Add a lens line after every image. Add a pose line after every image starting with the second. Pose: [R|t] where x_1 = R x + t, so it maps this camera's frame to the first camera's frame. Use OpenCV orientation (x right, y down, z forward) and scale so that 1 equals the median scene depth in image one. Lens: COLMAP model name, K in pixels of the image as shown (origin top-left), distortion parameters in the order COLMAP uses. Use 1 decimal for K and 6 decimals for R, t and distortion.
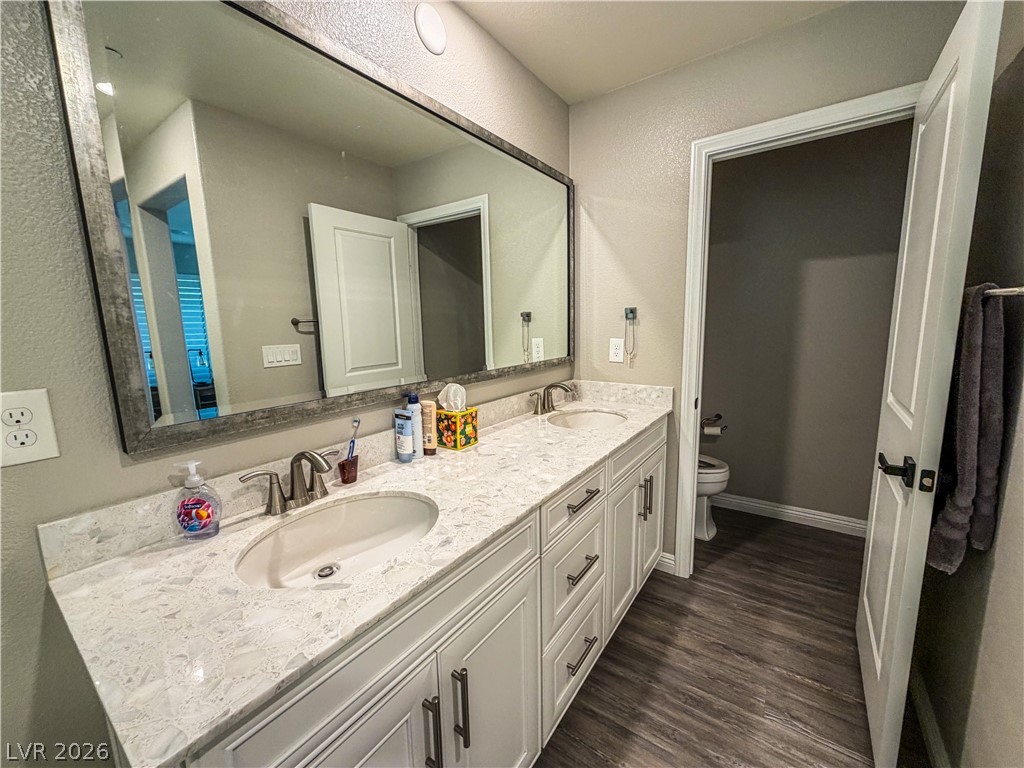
lens RADIAL K [[413.4, 0, 512.0], [0, 413.4, 384.0], [0, 0, 1]] dist [0.001583, 0.000119]
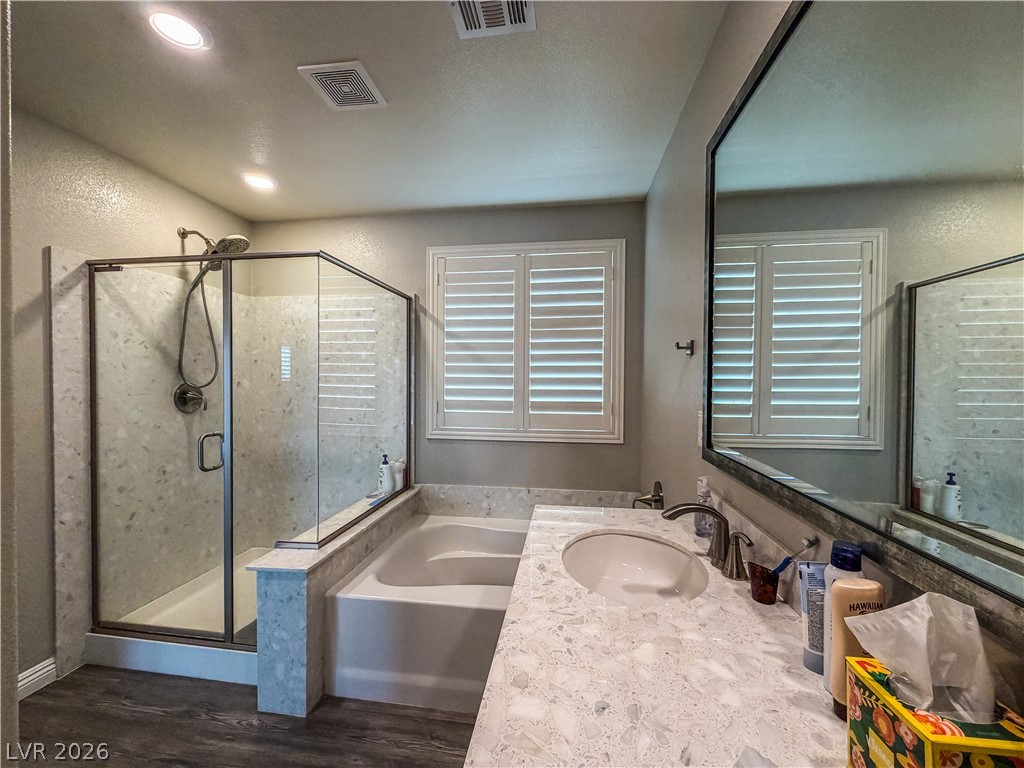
lens RADIAL K [[413.4, 0, 512.0], [0, 413.4, 384.0], [0, 0, 1]] dist [0.001583, 0.000119]
pose [[-0.890286, 0.024802, -0.454727, 0.374072], [-0.052826, 0.986151, 0.157213, -0.267358], [0.452328, 0.163986, -0.876646, 1.631748]]
